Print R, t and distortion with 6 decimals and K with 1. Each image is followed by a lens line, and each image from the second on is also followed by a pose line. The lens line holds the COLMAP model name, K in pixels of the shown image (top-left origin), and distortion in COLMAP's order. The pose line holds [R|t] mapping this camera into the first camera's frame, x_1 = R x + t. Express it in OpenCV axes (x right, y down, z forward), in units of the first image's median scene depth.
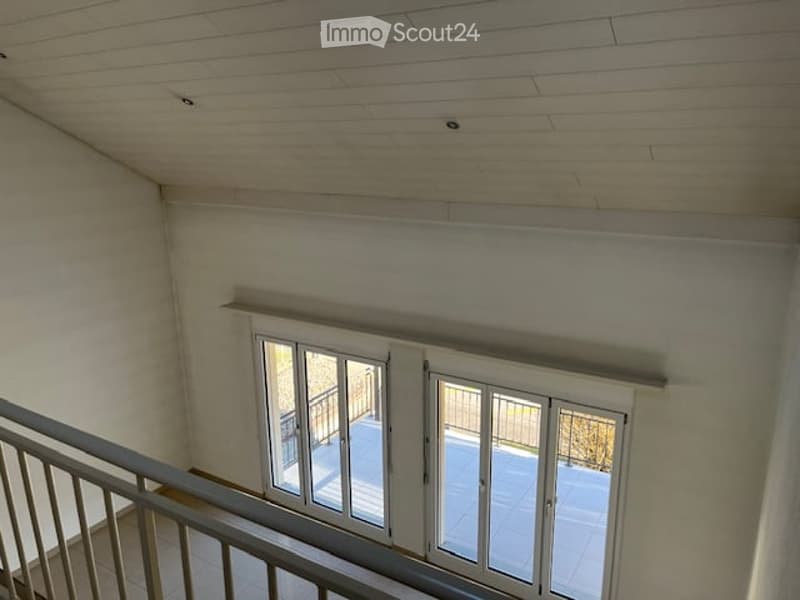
lens RADIAL K [[613.0, 0, 393.5], [0, 613.0, 322.2], [0, 0, 1]] dist [0.067921, -0.076689]
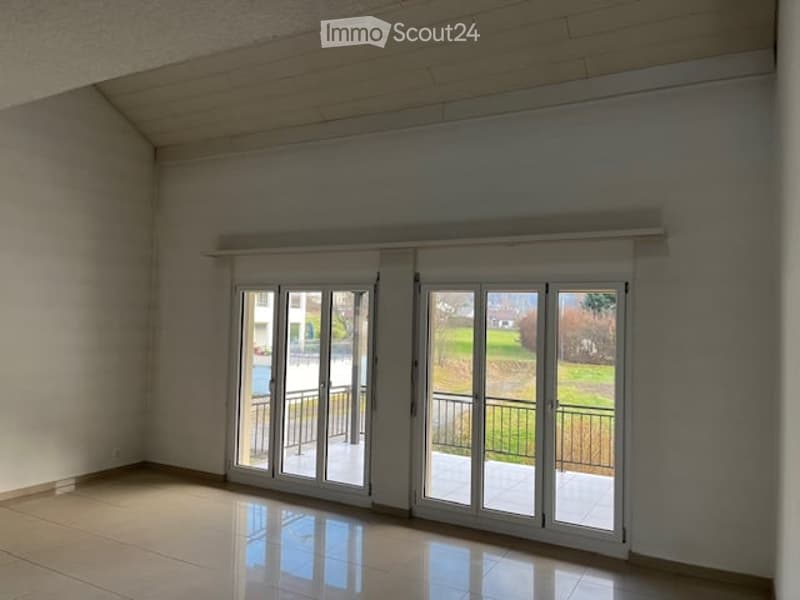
lens RADIAL K [[618.6, 0, 413.2], [0, 618.6, 308.2], [0, 0, 1]] dist [0.057847, 0.000291]
pose [[0.997891, 0.041443, 0.049951, 0.001352], [-0.024757, 0.954458, -0.297315, 0.382651], [-0.059998, 0.295452, 0.953472, 0.093193]]
